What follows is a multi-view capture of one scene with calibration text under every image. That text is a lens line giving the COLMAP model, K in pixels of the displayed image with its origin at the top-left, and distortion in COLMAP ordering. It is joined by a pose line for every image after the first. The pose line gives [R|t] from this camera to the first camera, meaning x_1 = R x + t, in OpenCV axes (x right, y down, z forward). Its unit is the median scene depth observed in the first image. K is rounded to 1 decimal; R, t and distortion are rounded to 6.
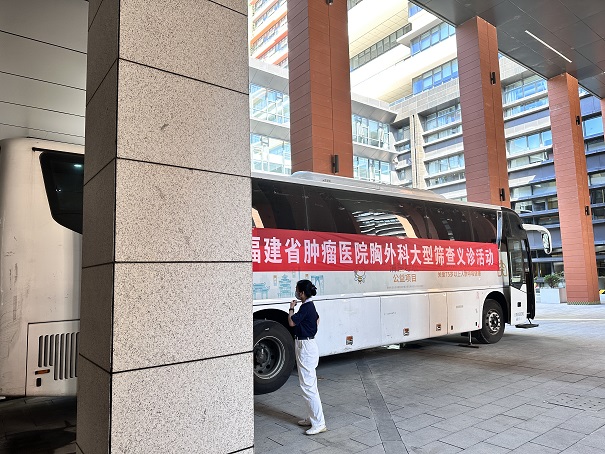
lens RADIAL K [[421.1, 0, 303.9], [0, 421.1, 230.8], [0, 0, 1]] dist [0.037895, -0.018823]
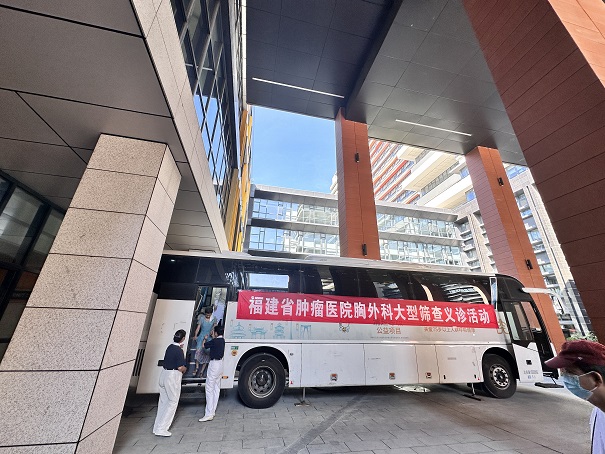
lens RADIAL K [[240.6, 0, 301.5], [0, 240.6, 225.7], [0, 0, 1]] dist [-0.009066, 0.002182]
pose [[0.905669, -0.117605, -0.407349, 0.289790], [-0.000700, 0.960345, -0.278815, 0.005161], [0.423985, 0.252799, 0.869672, 0.121950]]
